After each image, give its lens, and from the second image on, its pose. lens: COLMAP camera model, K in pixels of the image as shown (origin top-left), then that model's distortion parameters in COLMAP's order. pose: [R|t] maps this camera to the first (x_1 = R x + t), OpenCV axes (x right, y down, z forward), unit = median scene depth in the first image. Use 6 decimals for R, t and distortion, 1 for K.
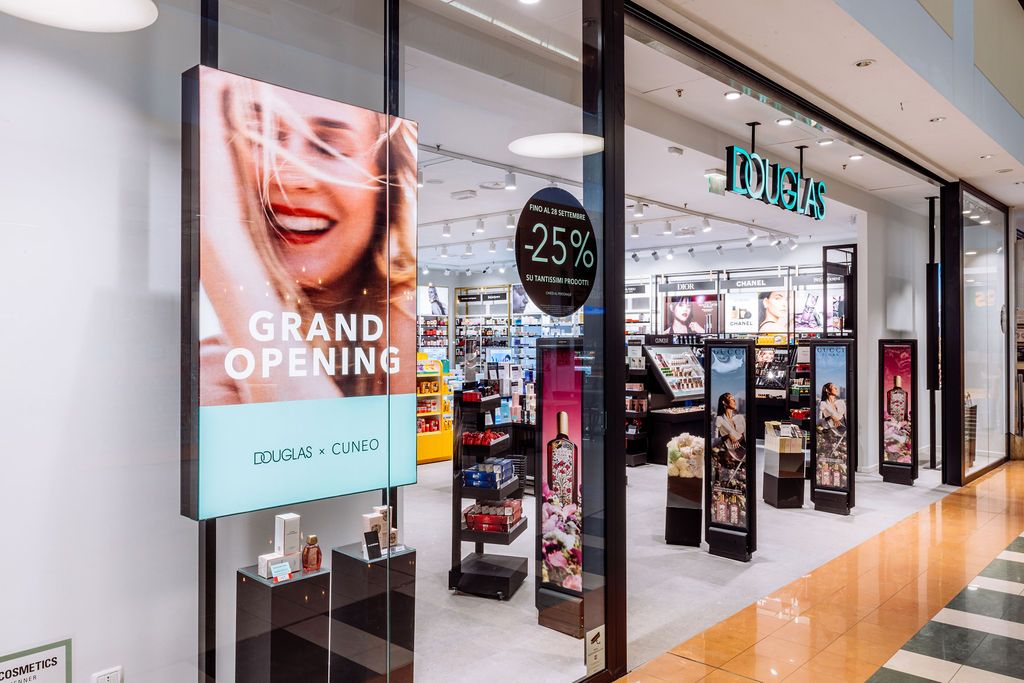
lens RADIAL K [[772.9, 0, 498.1], [0, 772.9, 334.0], [0, 0, 1]] dist [-0.001499, 0.009469]
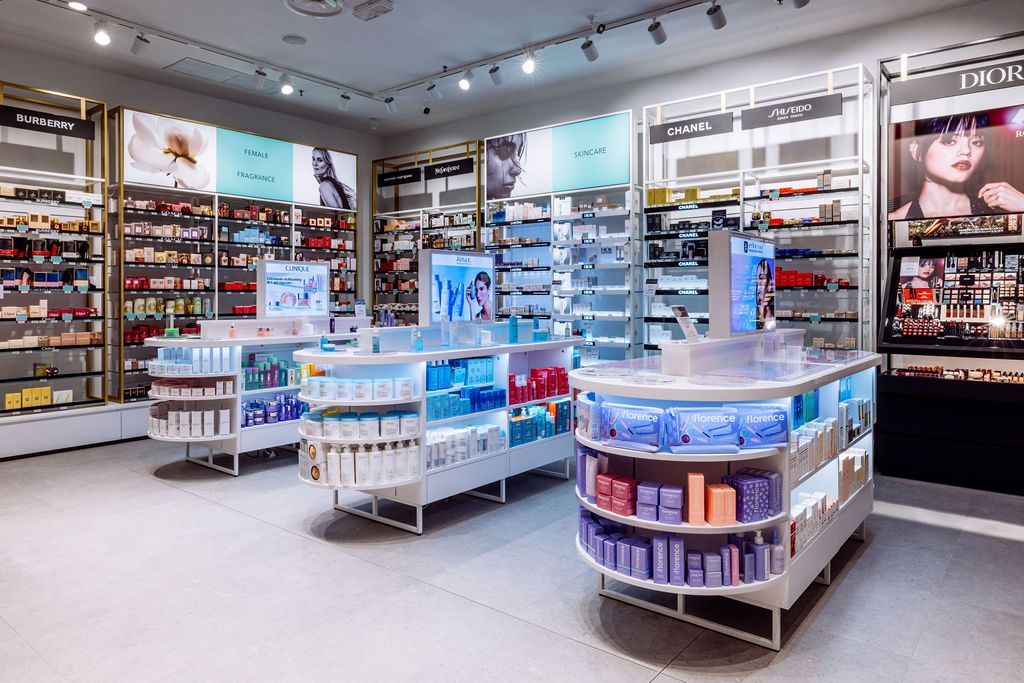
lens RADIAL K [[675.4, 0, 502.9], [0, 675.4, 296.3], [0, 0, 1]] dist [0.015068, -0.007891]
pose [[0.997658, -0.000503, 0.068405, 0.000306], [-0.000023, 0.999970, 0.007689, 0.045847], [-0.068407, -0.007673, 0.997628, 0.900610]]
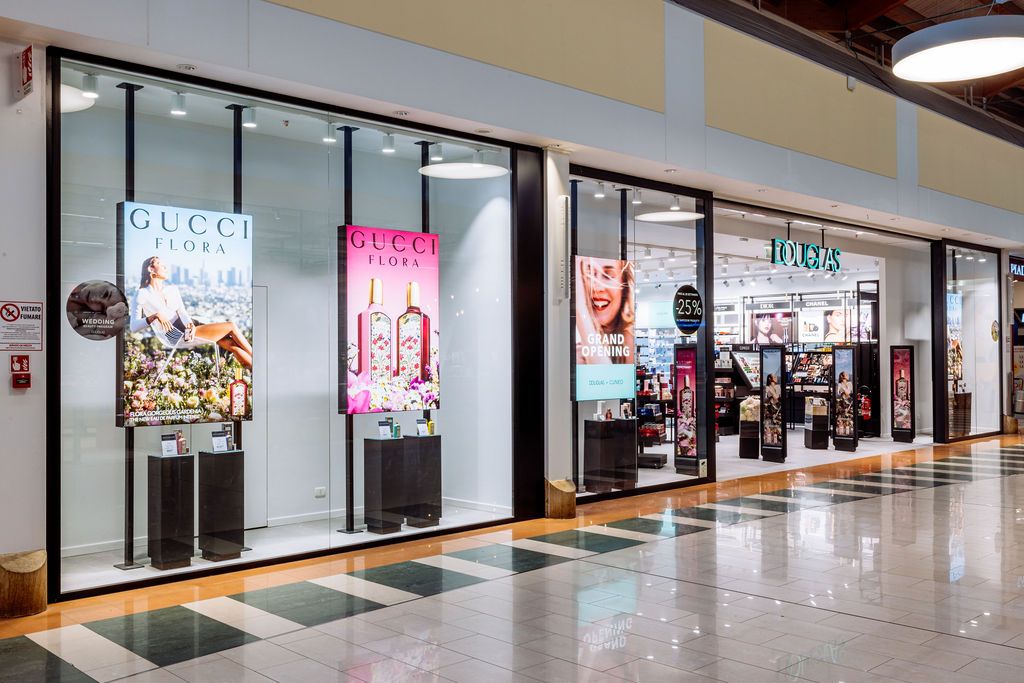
lens RADIAL K [[934.6, 0, 502.9], [0, 934.6, 341.2], [0, 0, 1]] dist [-0.015628, 0.000000]
pose [[0.997623, -0.005802, -0.068666, -0.105505], [0.005308, 0.999959, -0.007373, 0.006400], [0.068706, 0.006991, 0.997612, -0.699708]]
